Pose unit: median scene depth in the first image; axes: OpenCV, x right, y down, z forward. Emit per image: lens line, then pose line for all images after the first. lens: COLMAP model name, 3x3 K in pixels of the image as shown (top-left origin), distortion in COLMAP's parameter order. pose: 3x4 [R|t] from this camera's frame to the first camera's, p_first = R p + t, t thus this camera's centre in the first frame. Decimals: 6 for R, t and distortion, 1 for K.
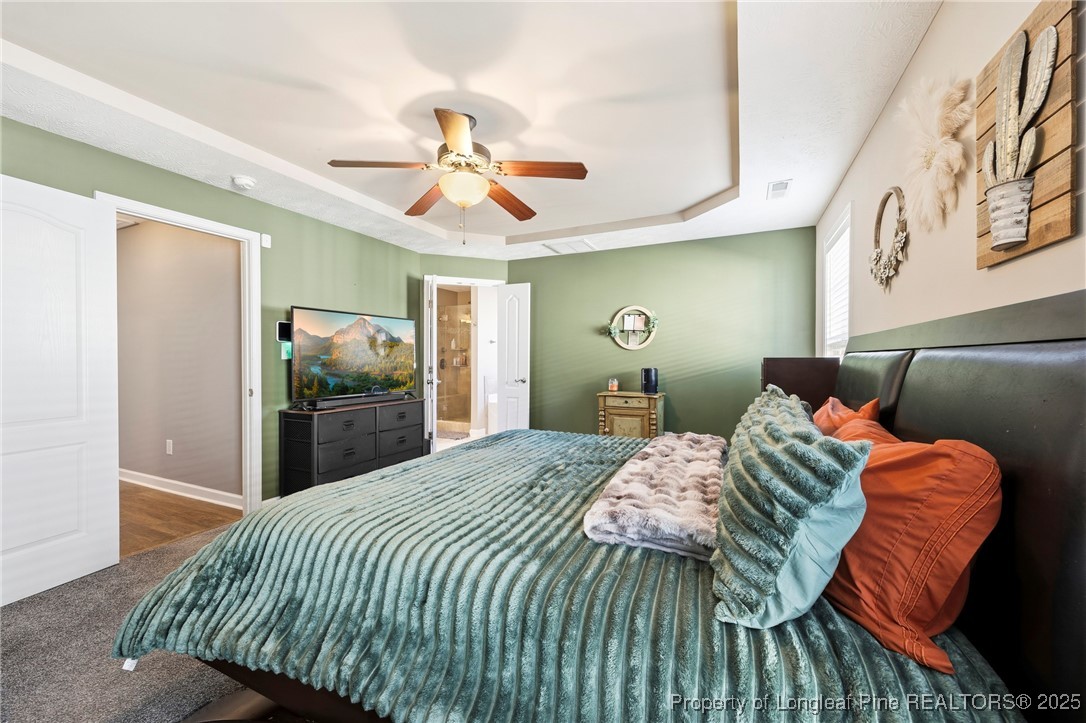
lens RADIAL K [[424.5, 0, 543.0], [0, 424.5, 361.5], [0, 0, 1]] dist [0.016255, -0.000056]
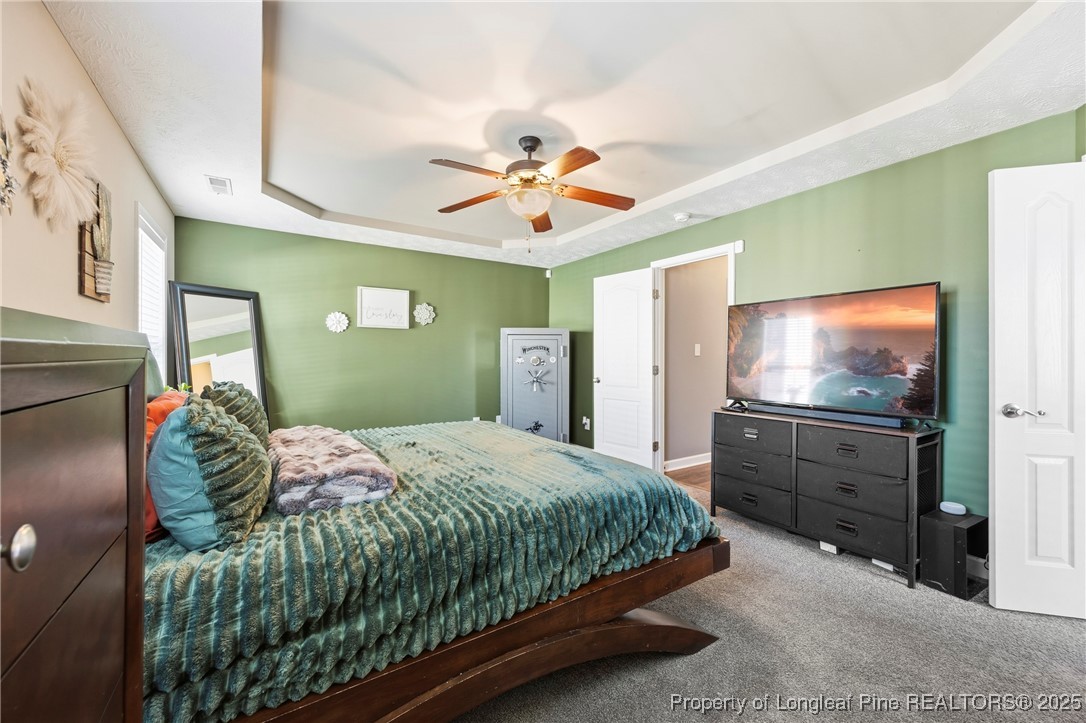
lens RADIAL K [[424.5, 0, 543.0], [0, 424.5, 361.5], [0, 0, 1]] dist [0.016255, -0.000056]
pose [[-0.529277, 0.014678, -0.848322, 0.578642], [-0.011006, 0.999647, 0.024163, -0.014473], [0.848378, 0.022126, -0.528929, 1.262618]]
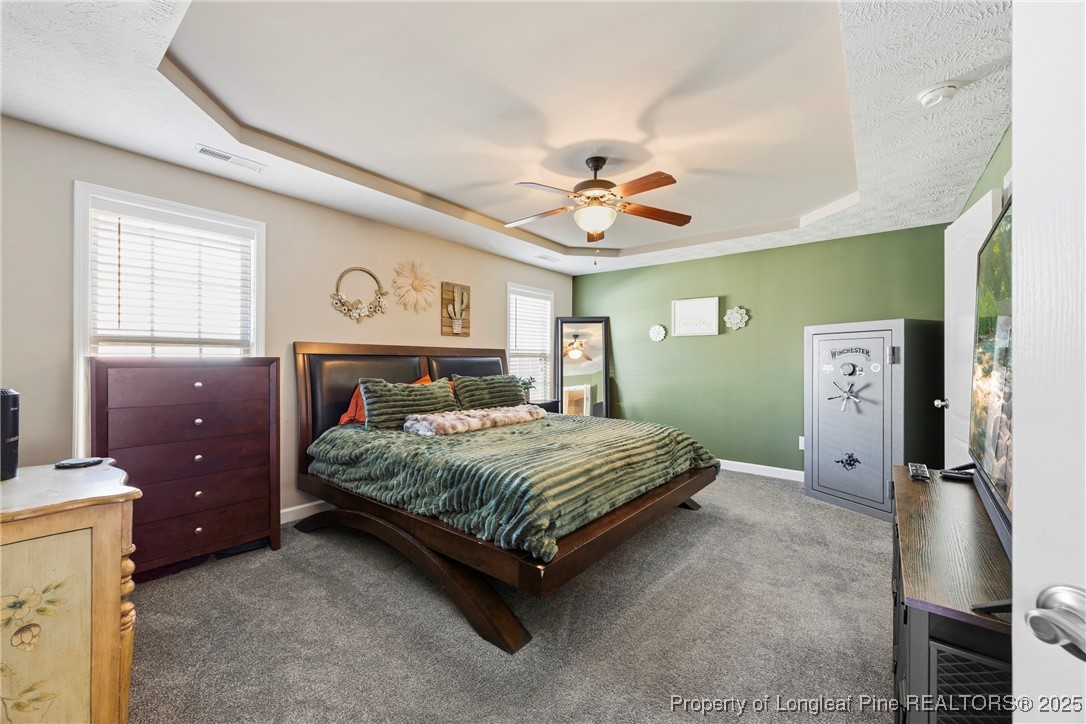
lens RADIAL K [[424.5, 0, 543.0], [0, 424.5, 362.0], [0, 0, 1]] dist [0.016255, -0.000056]
pose [[-0.974854, -0.001635, 0.222838, -0.240500], [0.001351, 0.999911, 0.013246, -0.012139], [-0.222840, 0.013214, -0.974765, 1.713986]]
